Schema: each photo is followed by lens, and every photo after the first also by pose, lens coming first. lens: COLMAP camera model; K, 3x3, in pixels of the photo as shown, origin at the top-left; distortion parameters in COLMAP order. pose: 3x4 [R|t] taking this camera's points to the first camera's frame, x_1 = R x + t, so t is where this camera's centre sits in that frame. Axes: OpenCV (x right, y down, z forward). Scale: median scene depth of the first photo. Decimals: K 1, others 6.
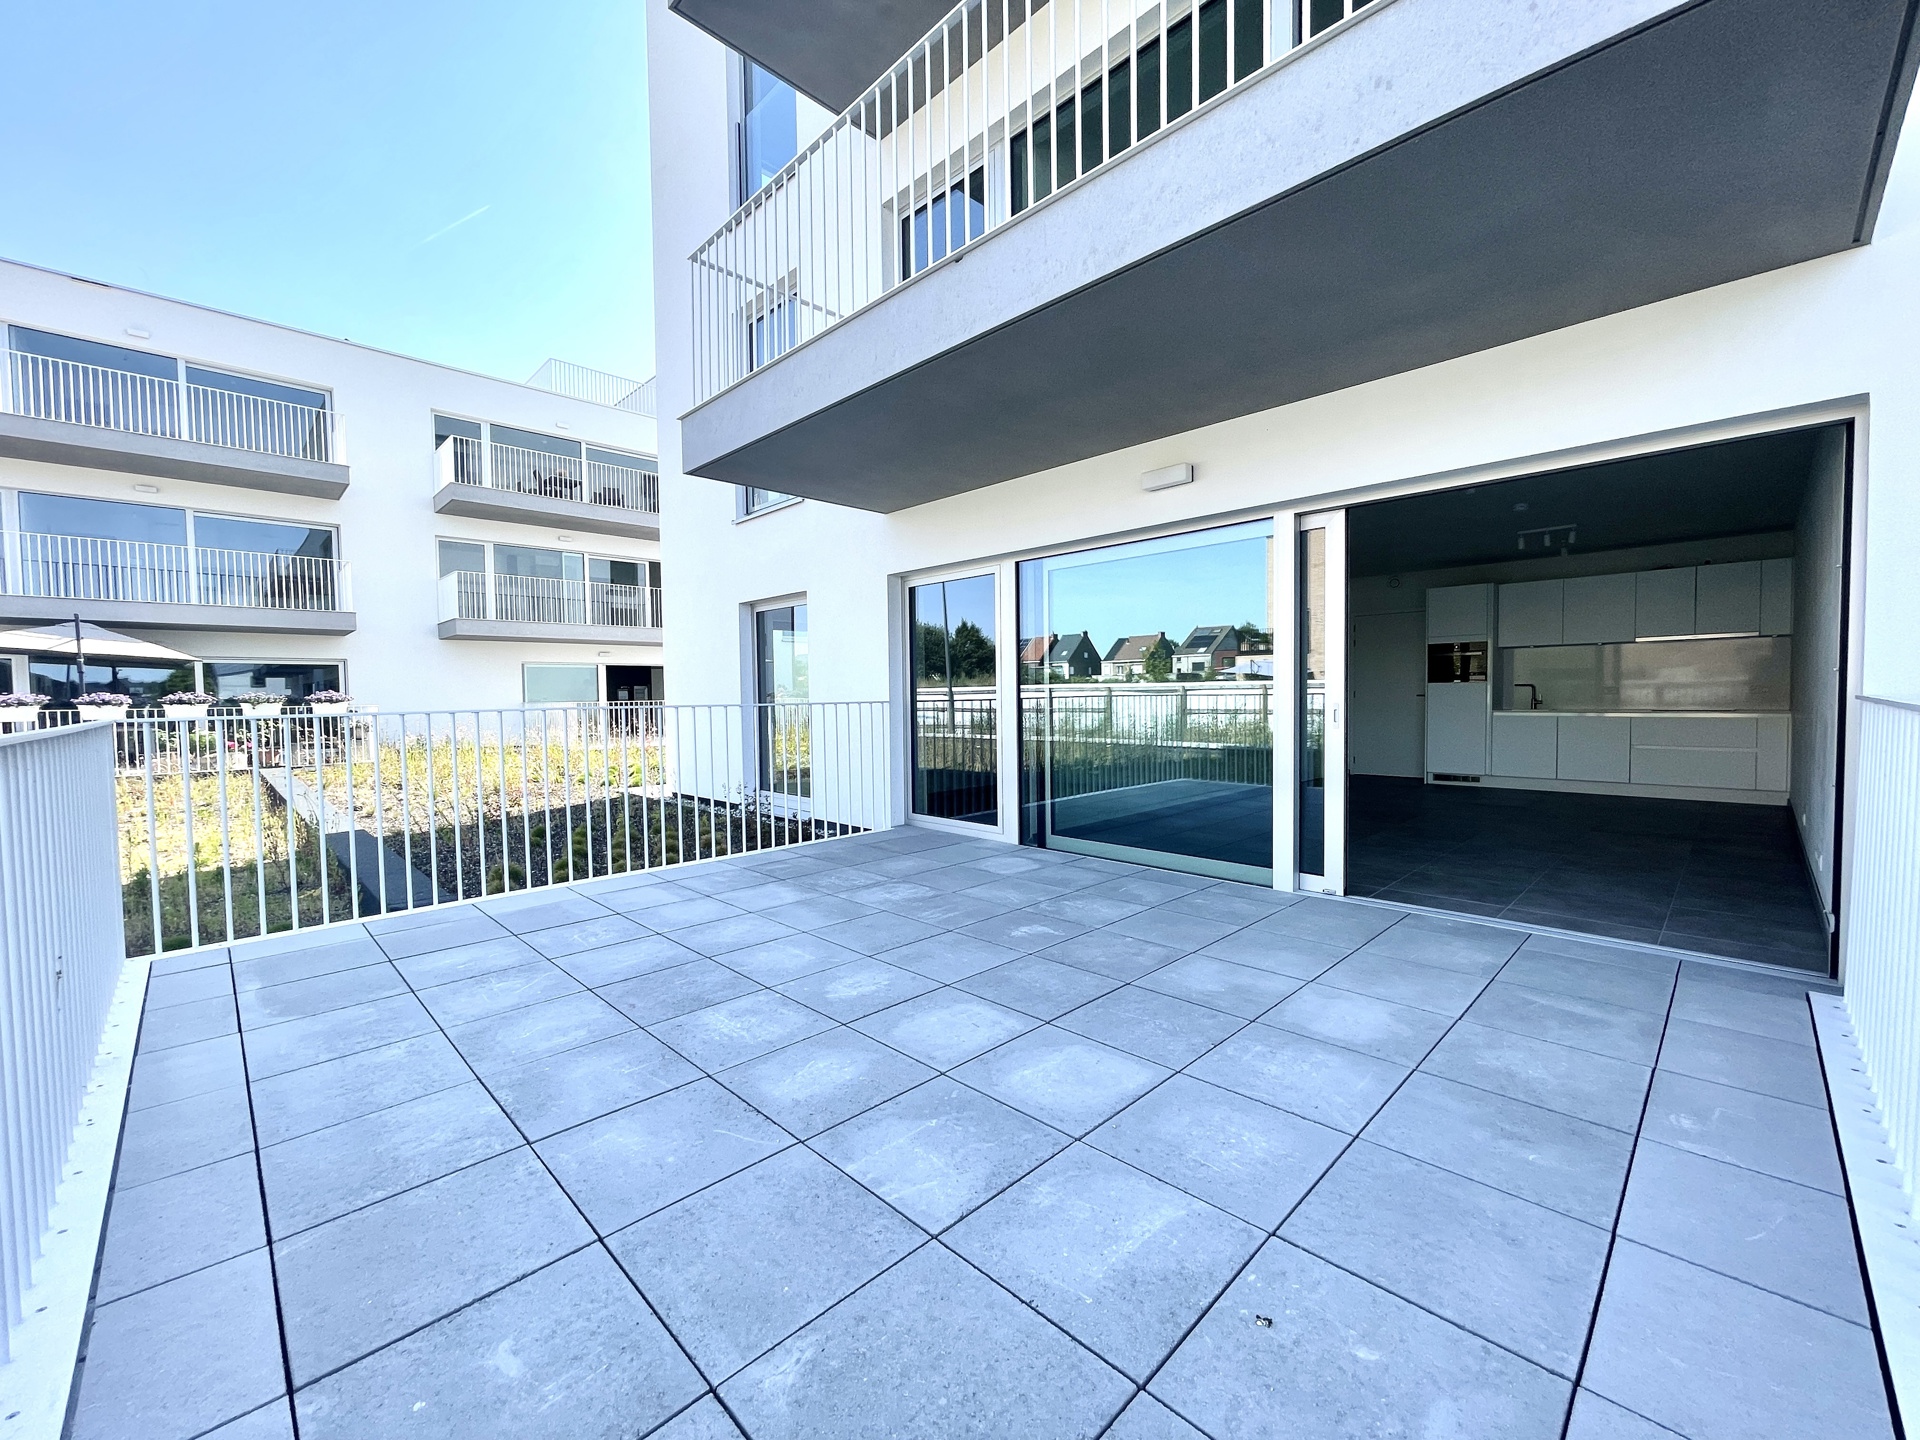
lens RADIAL K [[774.3, 0, 960.0], [0, 774.3, 720.0], [0, 0, 1]] dist [0.000625, 0.000127]
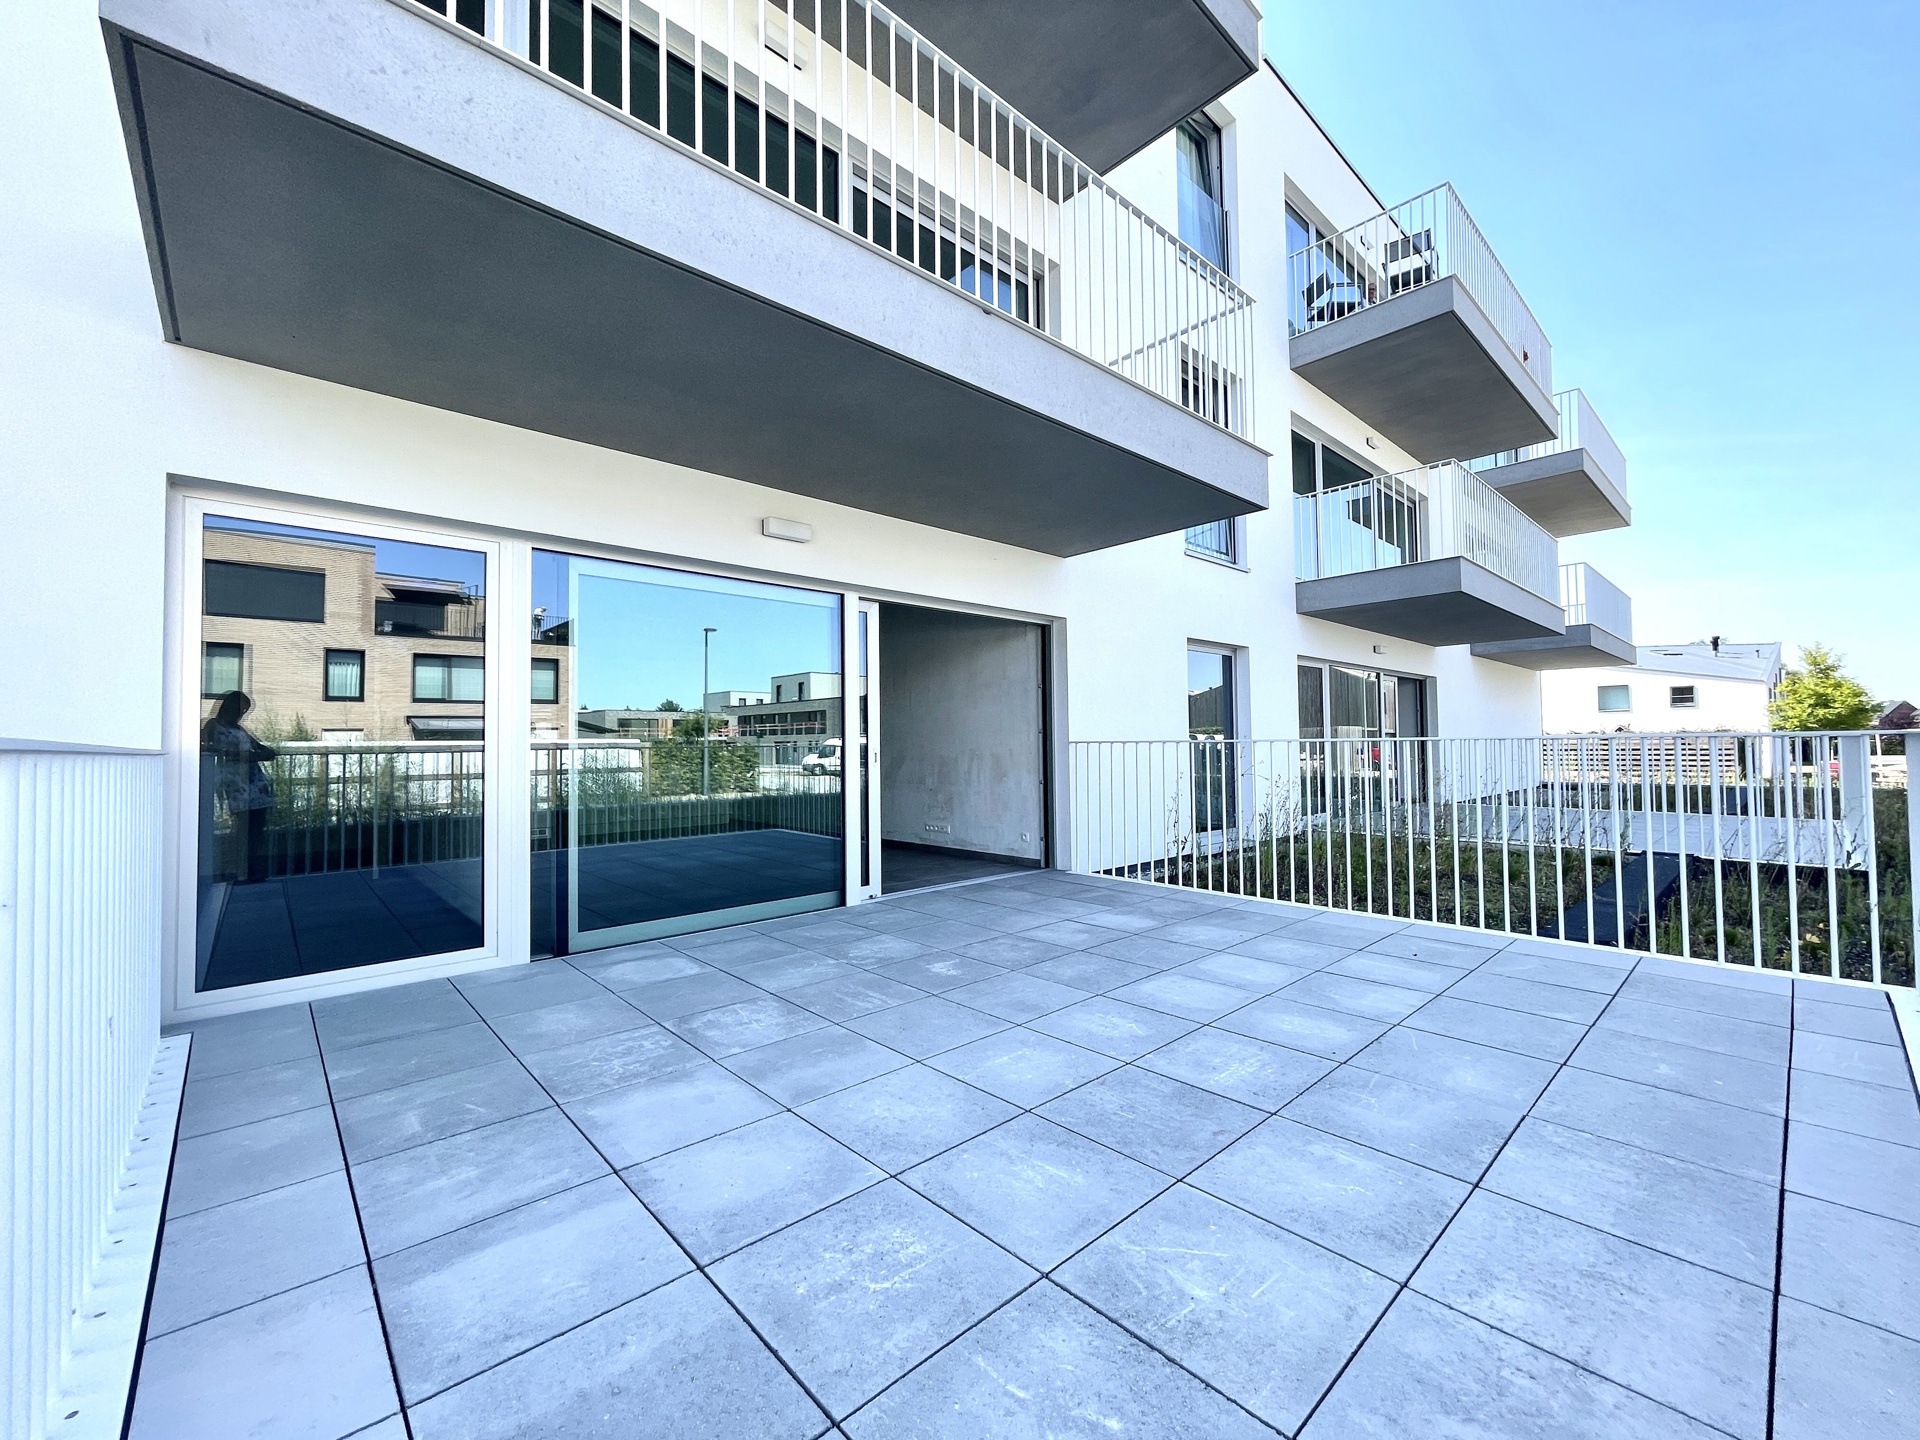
lens RADIAL K [[774.3, 0, 960.0], [0, 774.3, 720.0], [0, 0, 1]] dist [0.000625, 0.000127]
pose [[0.037272, 0.048145, 0.998145, -1.004156], [0.046694, 0.997664, -0.049866, 0.004887], [-0.998214, 0.048466, 0.034937, 1.021068]]
